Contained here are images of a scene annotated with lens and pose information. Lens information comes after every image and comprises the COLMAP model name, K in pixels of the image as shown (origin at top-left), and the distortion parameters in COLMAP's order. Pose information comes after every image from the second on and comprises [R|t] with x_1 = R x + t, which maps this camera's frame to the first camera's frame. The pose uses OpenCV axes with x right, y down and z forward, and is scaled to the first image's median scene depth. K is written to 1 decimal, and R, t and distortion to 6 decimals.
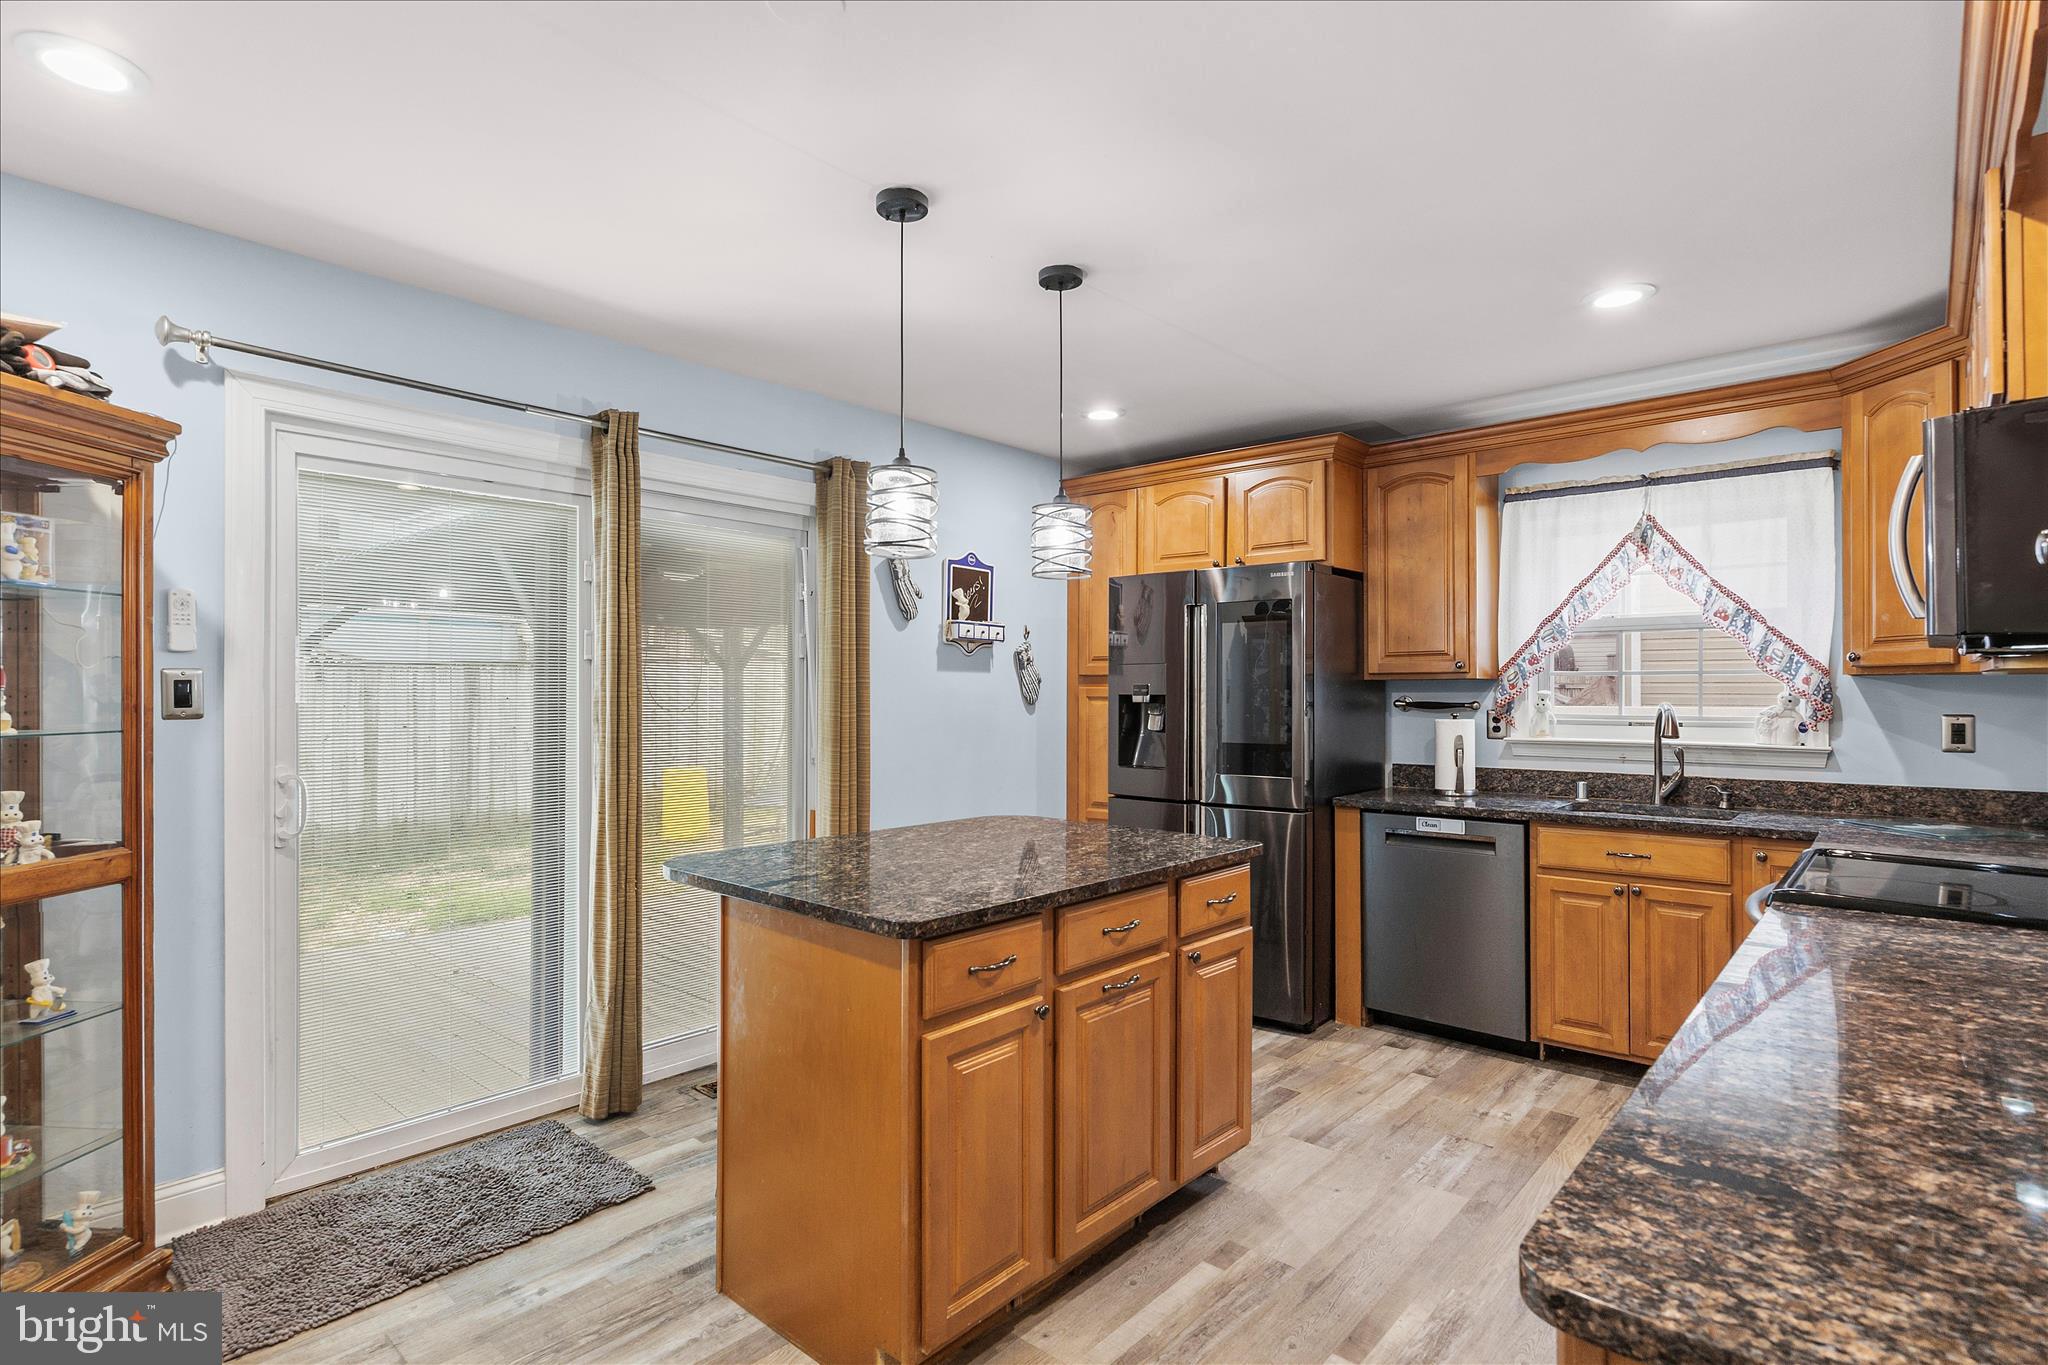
lens RADIAL K [[1024.7, 0, 1014.1], [0, 1024.7, 691.4], [0, 0, 1]] dist [0.005798, 0.000450]
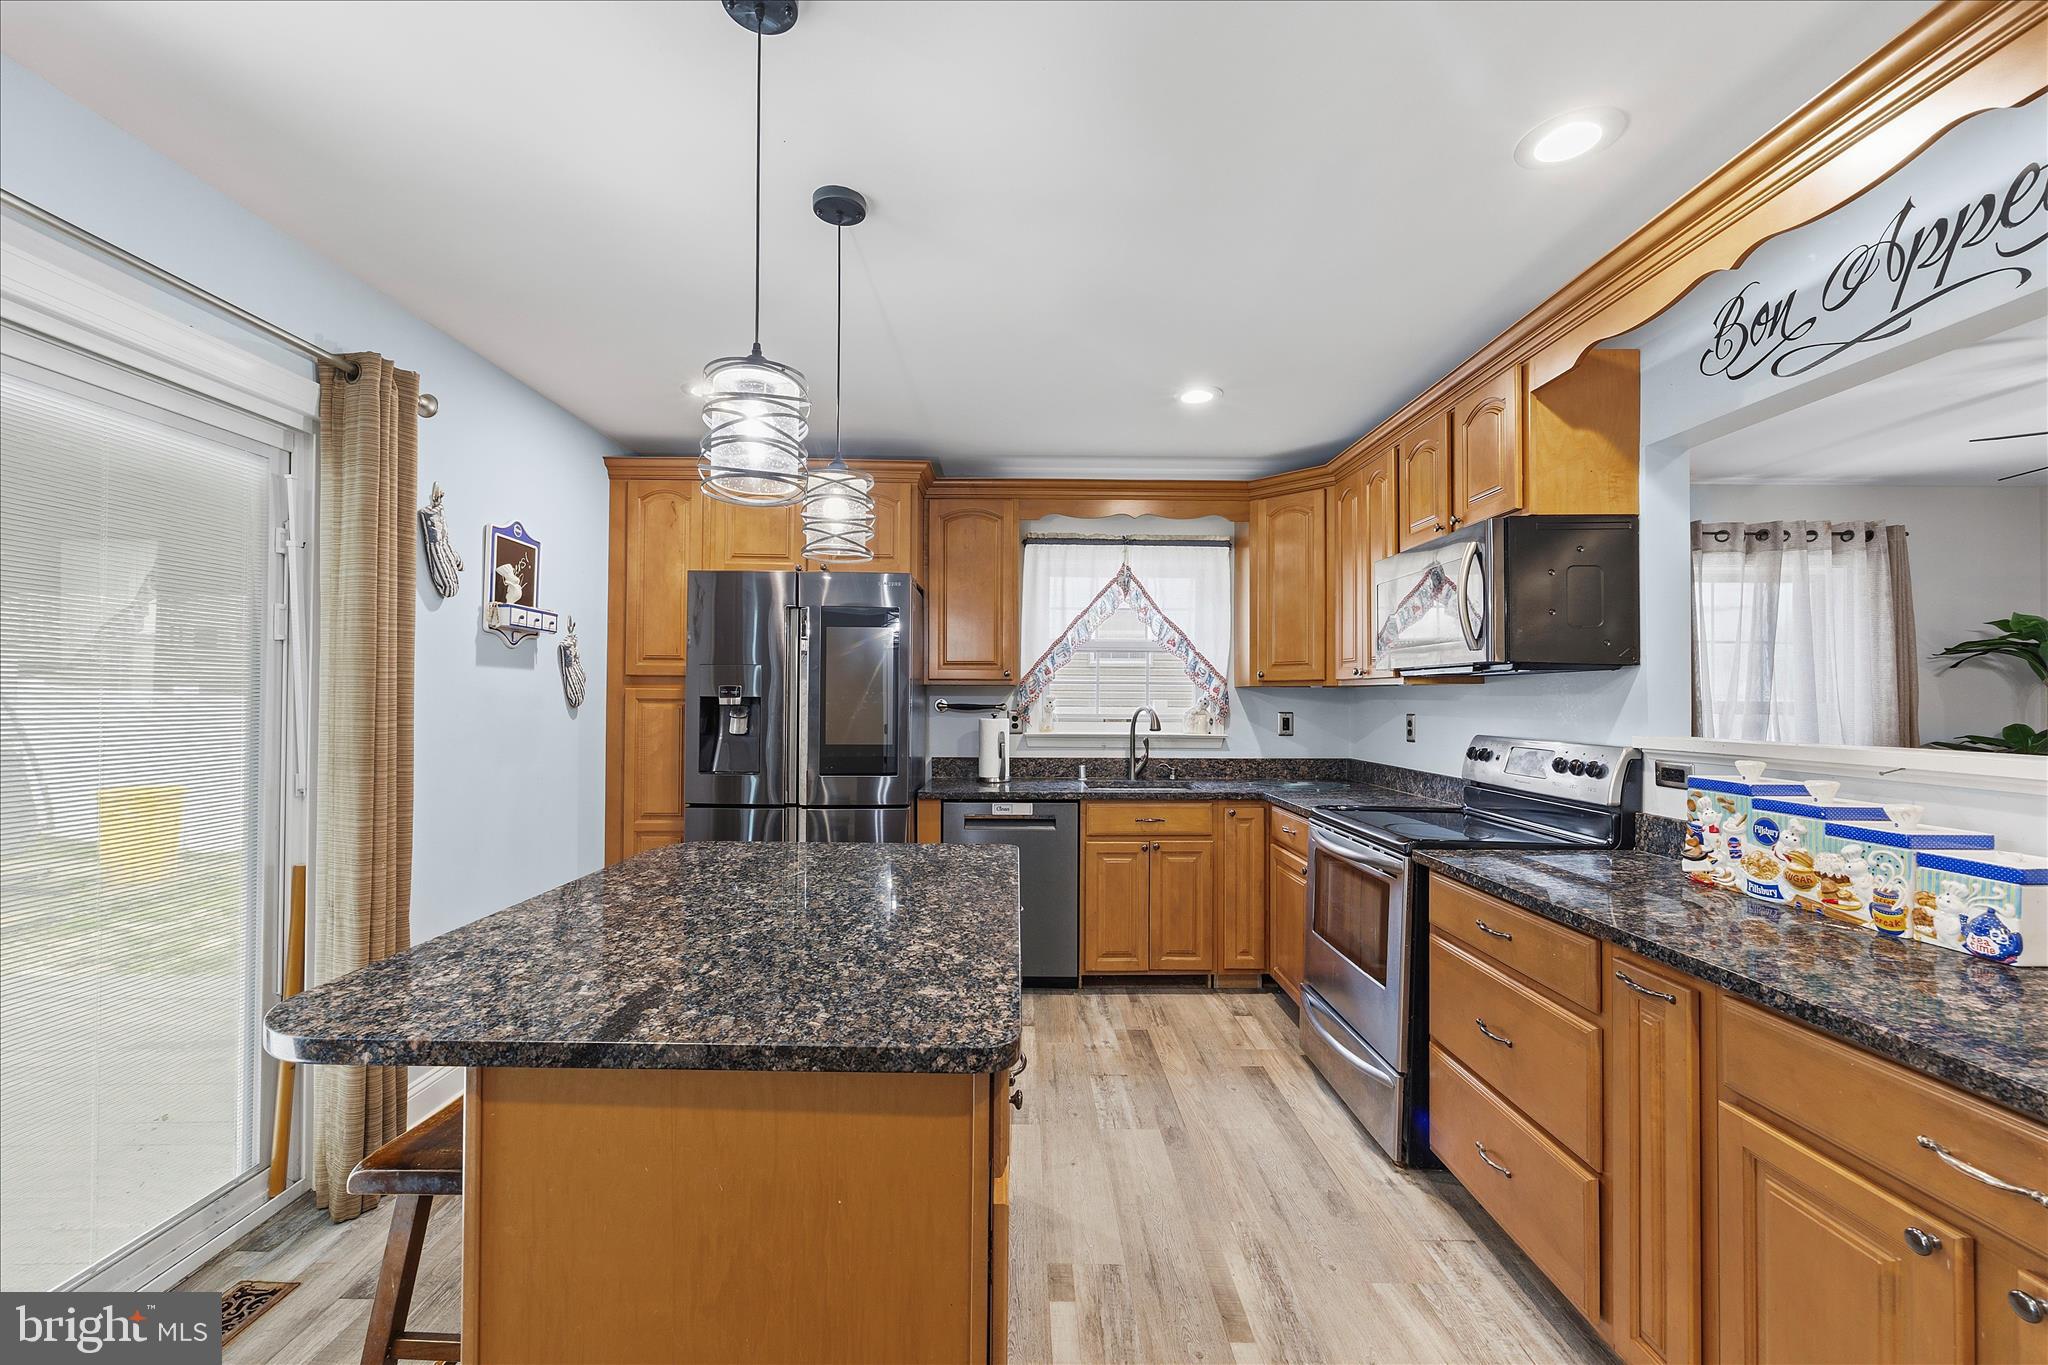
lens RADIAL K [[826.2, 0, 1016.4], [0, 826.2, 691.2], [0, 0, 1]] dist [-0.003581, 0.001846]
pose [[0.741552, 0.009029, 0.670835, -0.214859], [-0.006708, 0.999959, -0.006043, 0.000739], [-0.670862, -0.000018, 0.741582, 0.282775]]
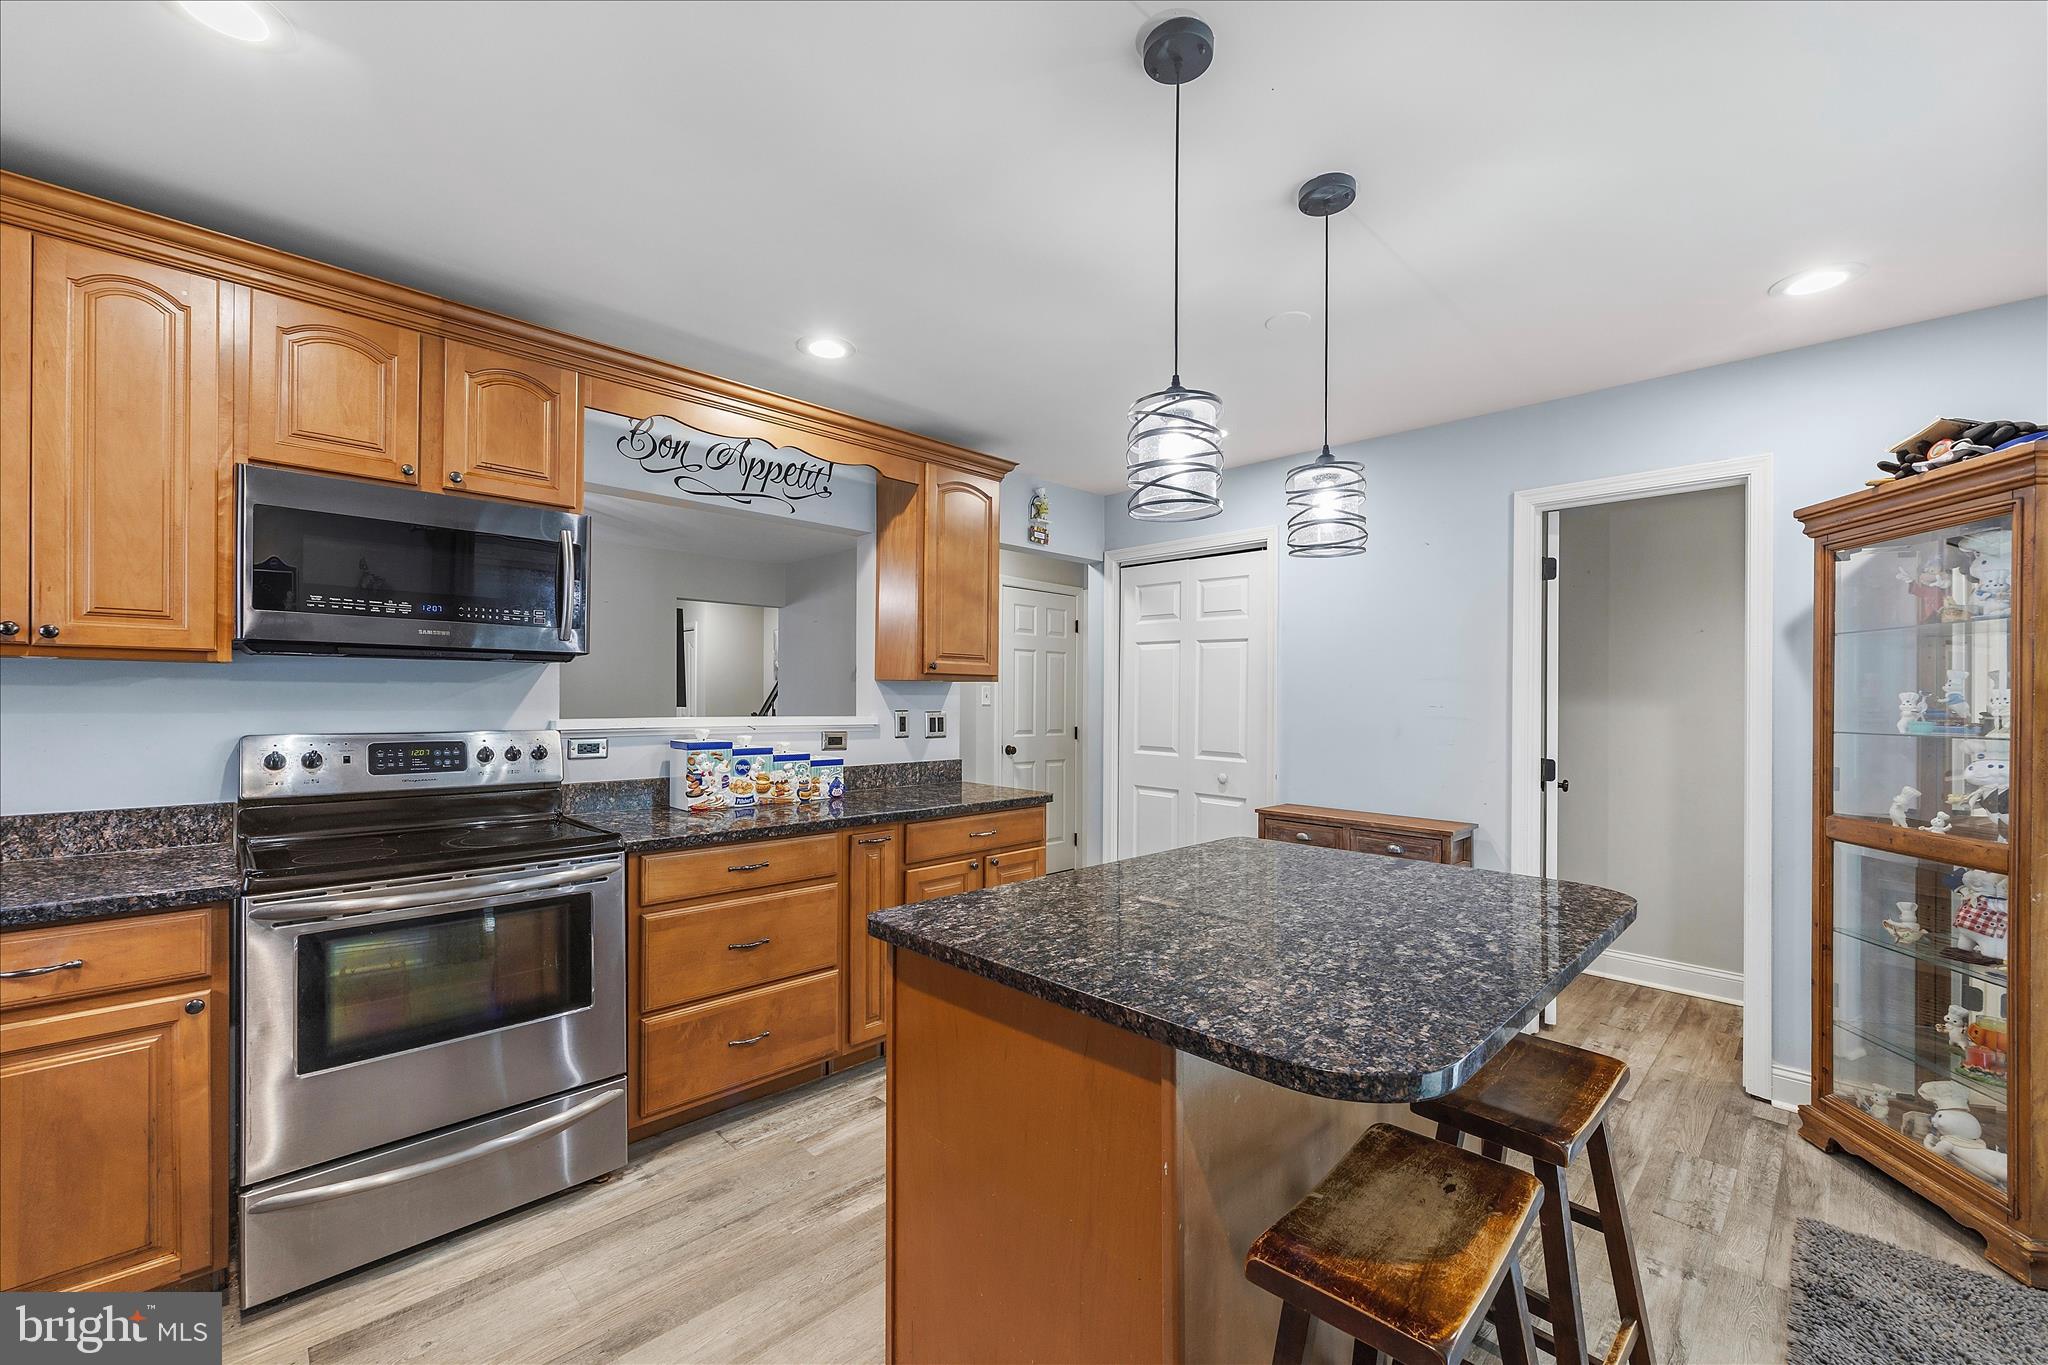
lens RADIAL K [[826.2, 0, 1003.6], [0, 826.2, 690.9], [0, 0, 1]] dist [-0.003581, 0.001846]
pose [[-0.997419, -0.007629, 0.071395, 0.344099], [-0.008353, 0.999917, -0.009846, 0.008707], [-0.071314, -0.010417, -0.997400, 1.802415]]
